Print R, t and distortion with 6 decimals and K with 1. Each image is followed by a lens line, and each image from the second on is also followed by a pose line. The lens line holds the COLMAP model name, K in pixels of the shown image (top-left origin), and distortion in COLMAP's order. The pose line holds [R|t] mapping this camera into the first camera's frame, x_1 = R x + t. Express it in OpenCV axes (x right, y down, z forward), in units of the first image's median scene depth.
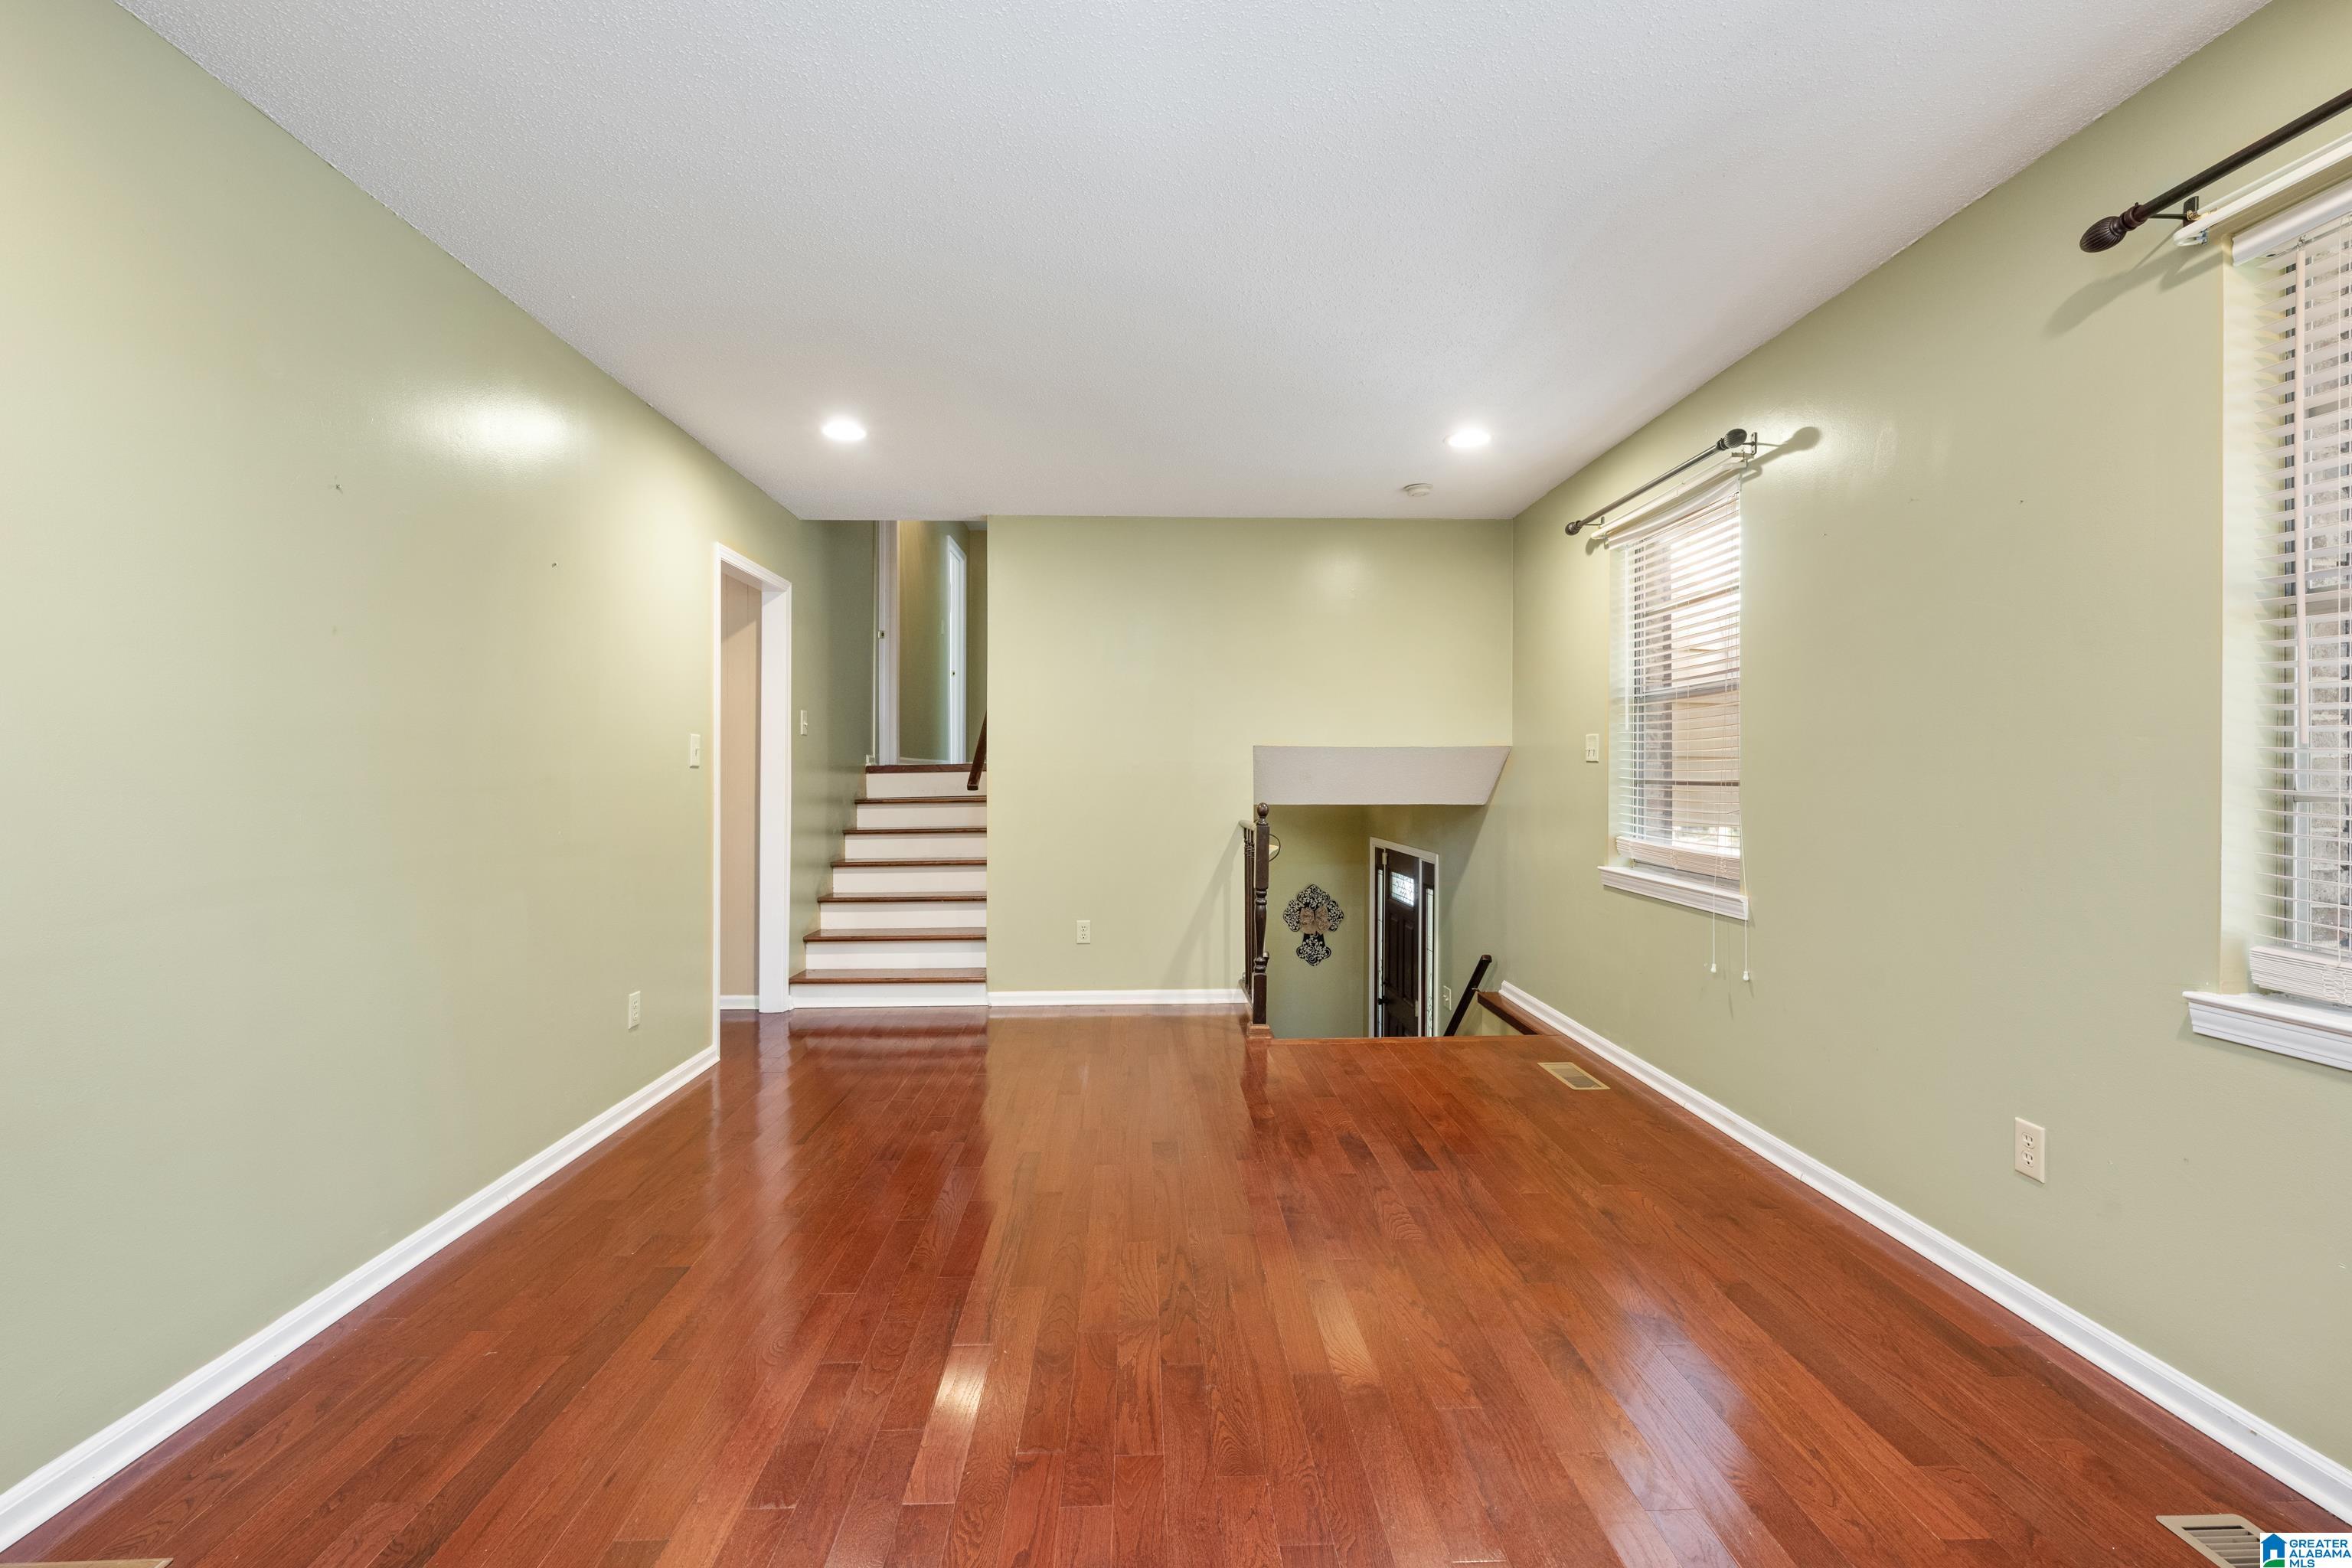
lens RADIAL K [[1022.5, 0, 1184.3], [0, 1022.5, 781.0], [0, 0, 1]] dist [-0.002683, -0.000772]
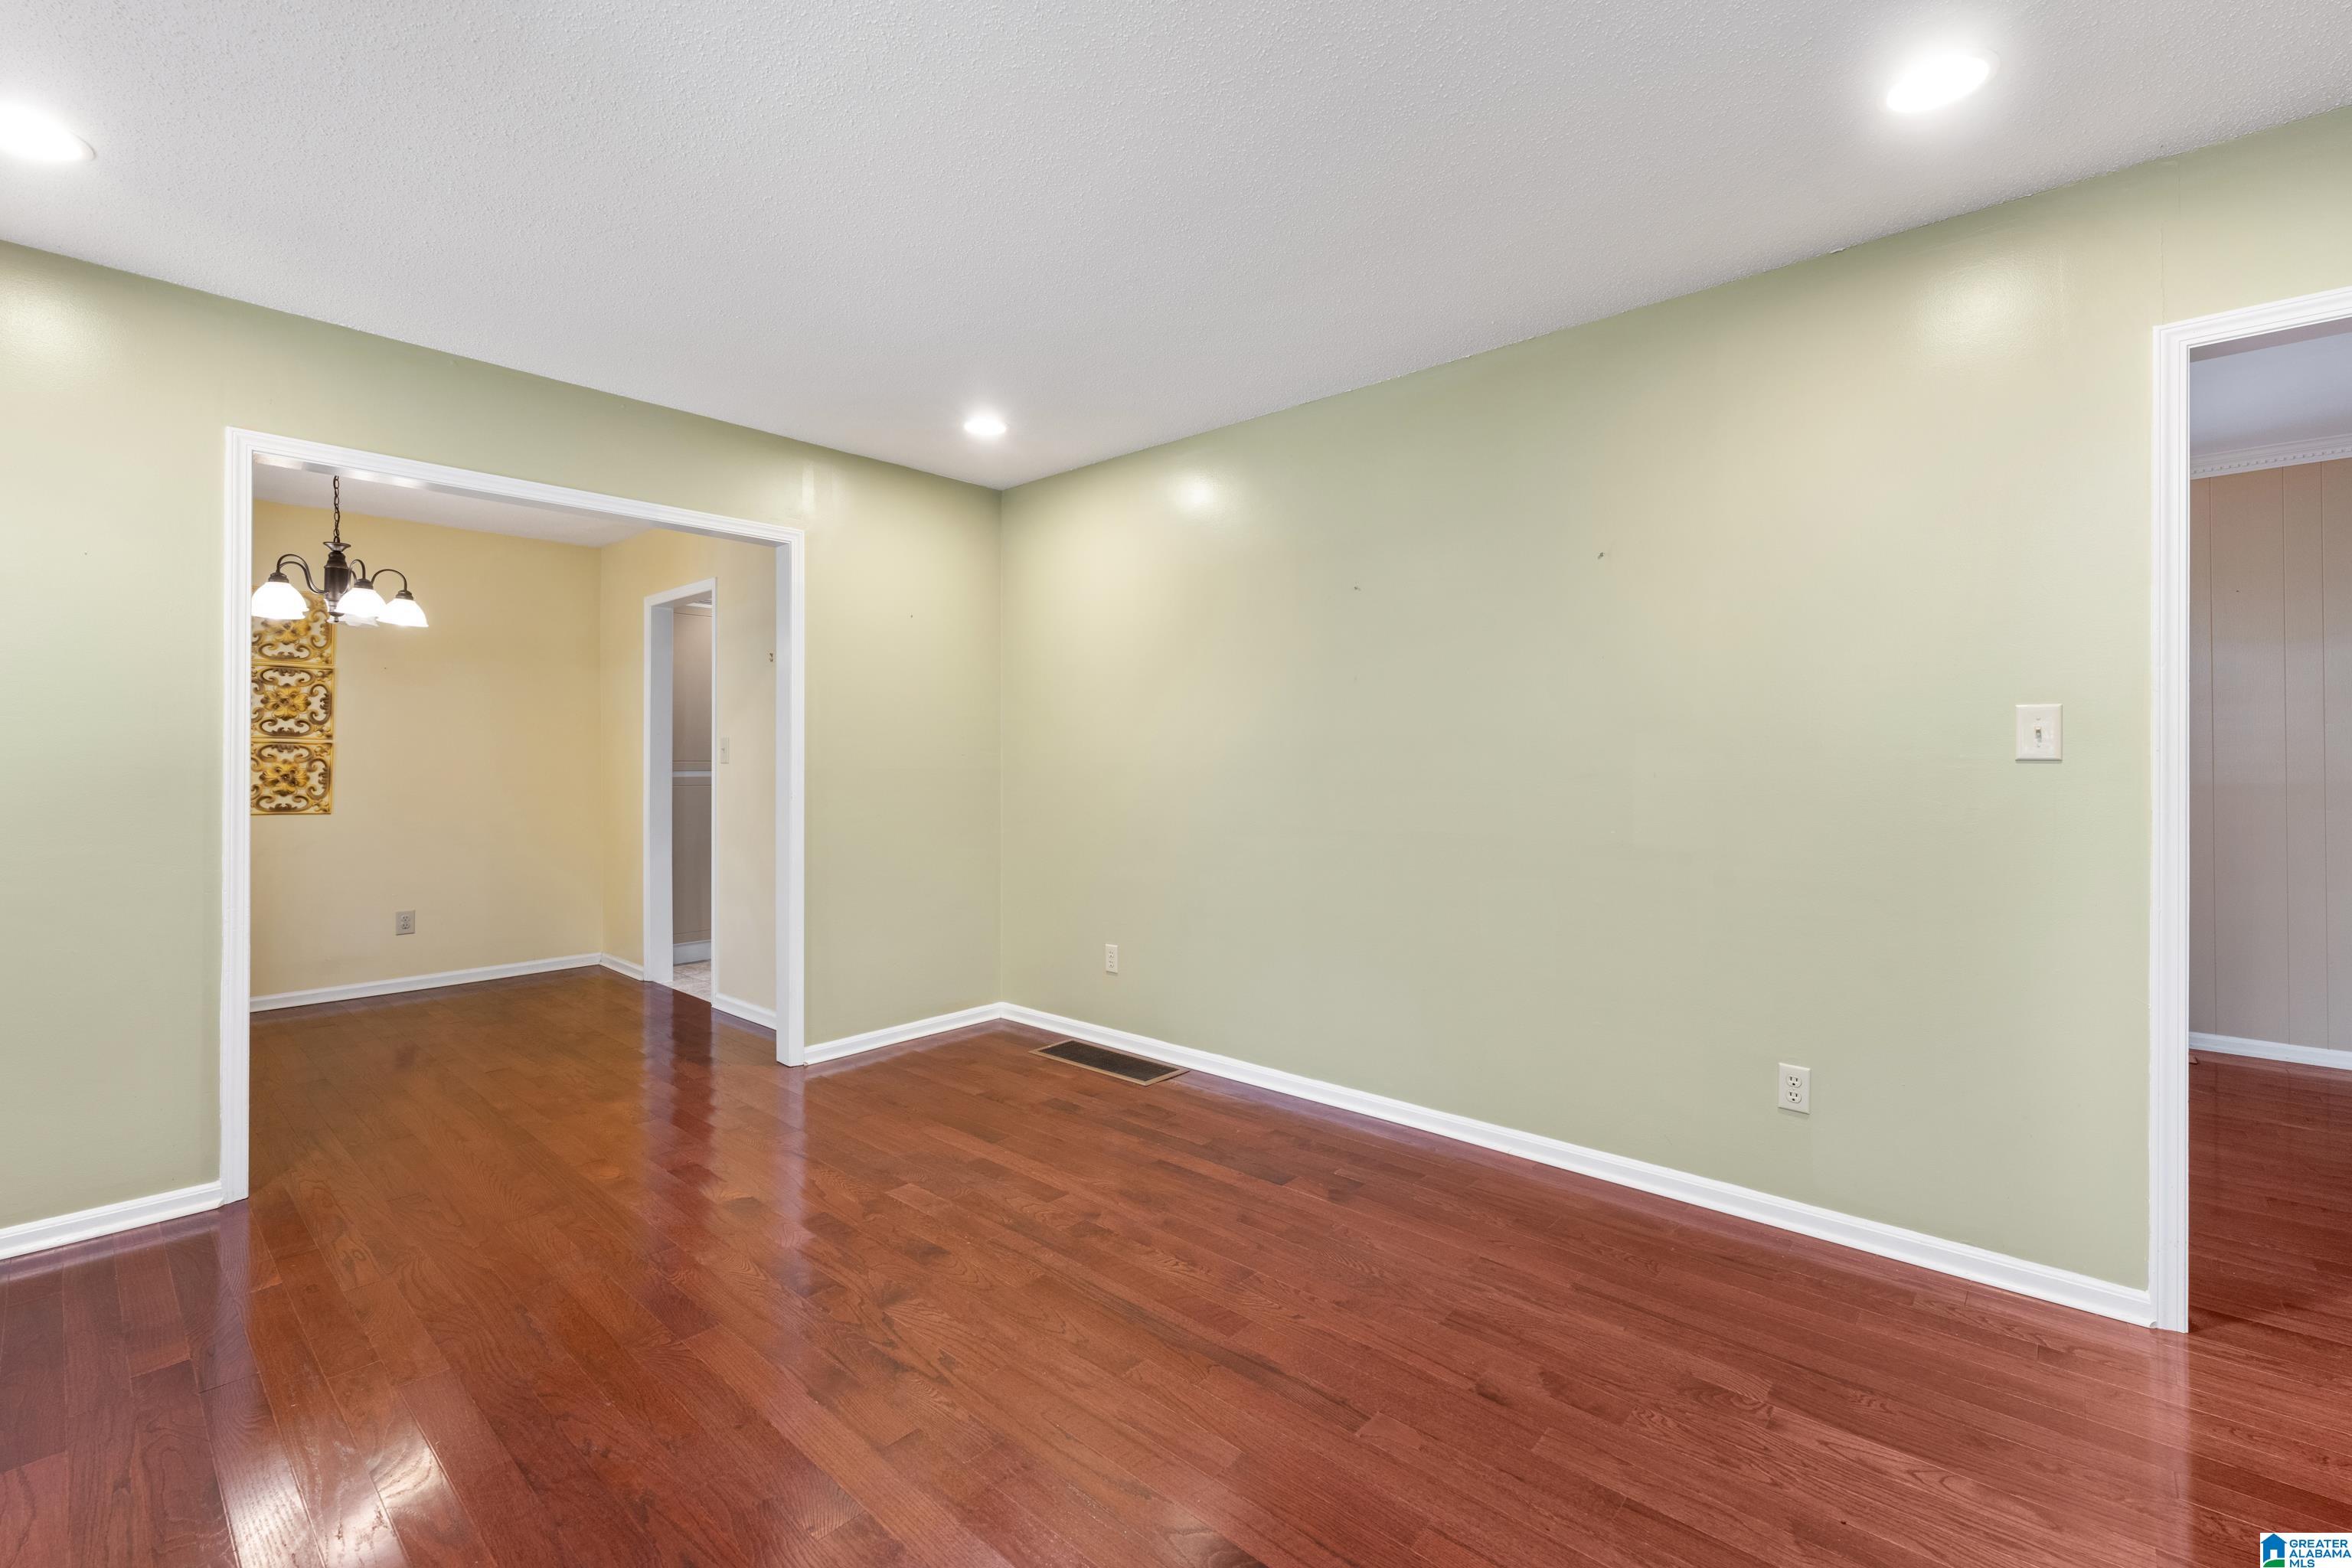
lens RADIAL K [[1003.2, 0, 1177.1], [0, 1003.2, 759.4], [0, 0, 1]] dist [-0.000742, -0.000143]
pose [[-0.699182, -0.001656, -0.714941, 0.579194], [-0.005422, 0.999981, 0.002986, -0.030986], [0.714923, 0.005964, -0.699178, 2.284368]]
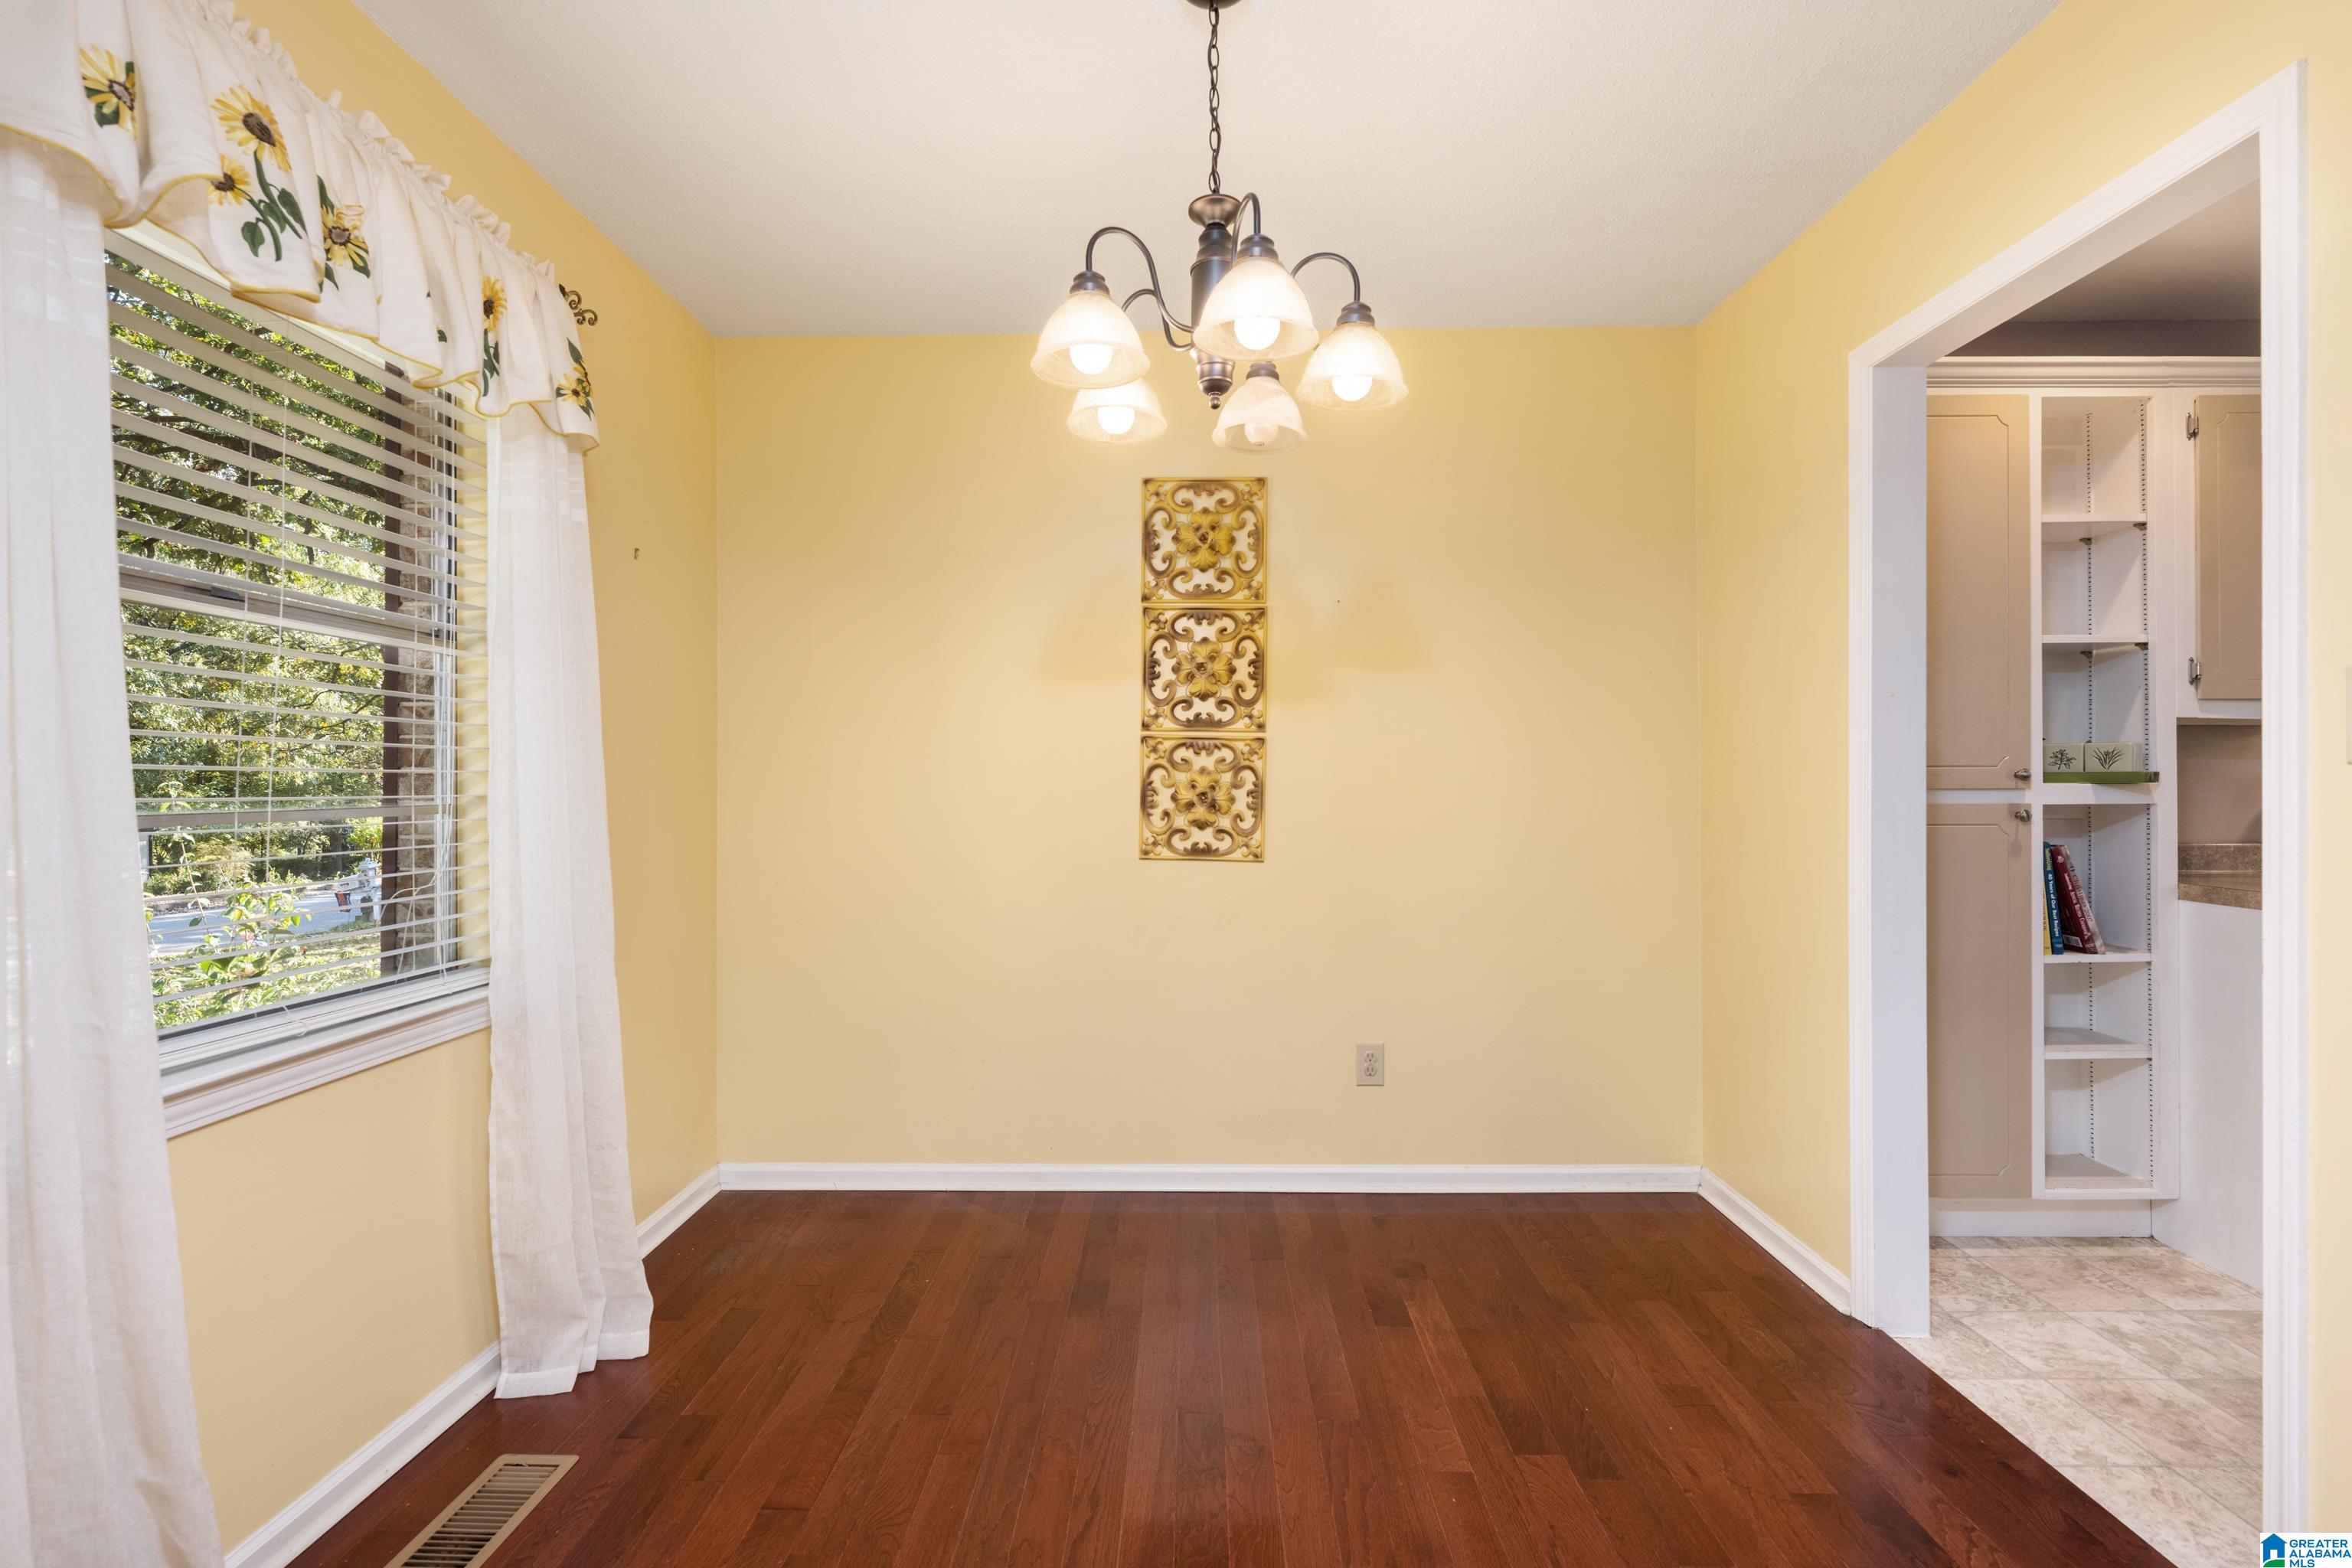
lens RADIAL K [[998.9, 0, 1182.4], [0, 998.9, 777.8], [0, 0, 1]] dist [-0.001253, -0.000210]
pose [[-0.998527, 0.003293, 0.054154, 0.273998], [0.003601, 0.999978, 0.005596, -0.001496], [-0.054134, 0.005782, -0.998517, 0.247190]]
